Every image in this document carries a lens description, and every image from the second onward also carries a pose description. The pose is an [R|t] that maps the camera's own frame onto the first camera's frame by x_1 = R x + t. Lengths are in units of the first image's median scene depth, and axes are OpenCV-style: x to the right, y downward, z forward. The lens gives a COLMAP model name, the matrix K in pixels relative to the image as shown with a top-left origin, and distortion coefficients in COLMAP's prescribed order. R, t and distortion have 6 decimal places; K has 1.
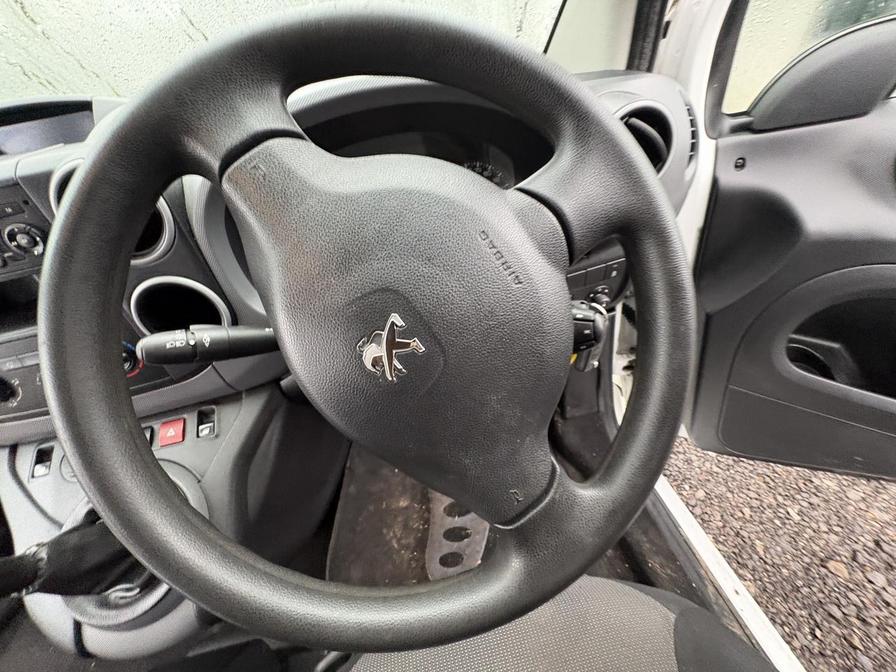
lens RADIAL K [[356.6, 0, 447.3], [0, 356.6, 332.8], [0, 0, 1]] dist [-0.000331, 0.000042]
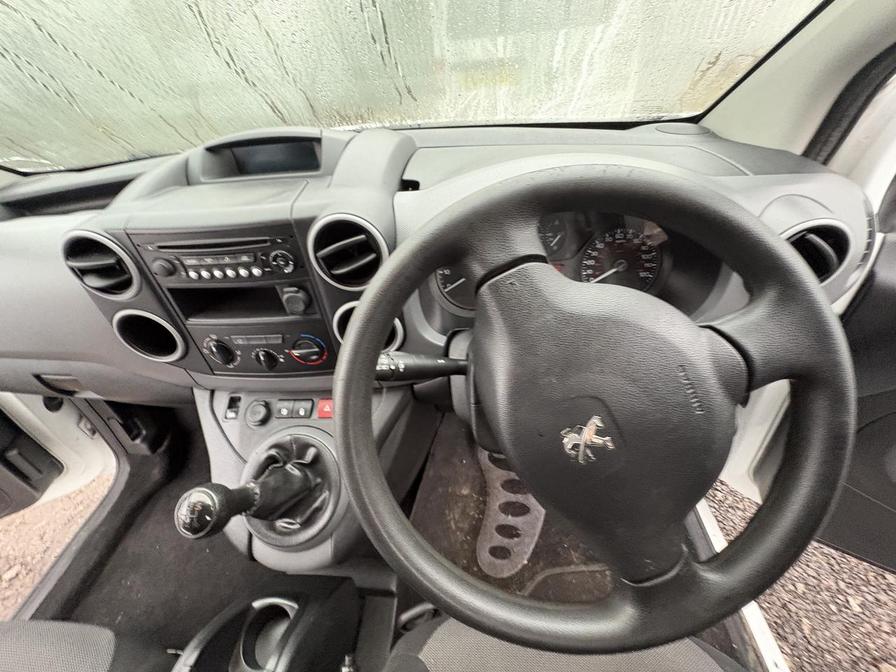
lens RADIAL K [[356.6, 0, 446.9], [0, 356.6, 331.8], [0, 0, 1]] dist [-0.000331, 0.000042]
pose [[0.970285, 0.202484, -0.132468, -0.137551], [-0.193915, 0.978162, 0.074805, -0.083657], [0.144722, -0.046894, 0.988360, -0.085459]]
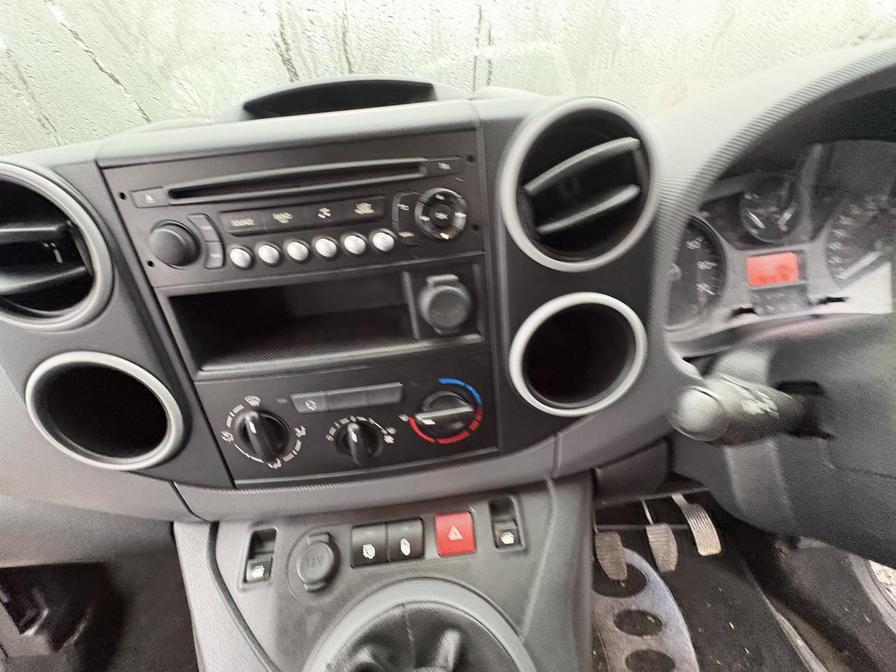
lens RADIAL K [[356.6, 0, 445.0], [0, 356.6, 333.4], [0, 0, 1]] dist [-0.000331, 0.000042]
pose [[0.992713, 0.098611, -0.069254, -0.417127], [-0.110206, 0.975413, -0.190850, 0.026522], [0.048731, 0.197092, 0.979173, 0.154823]]
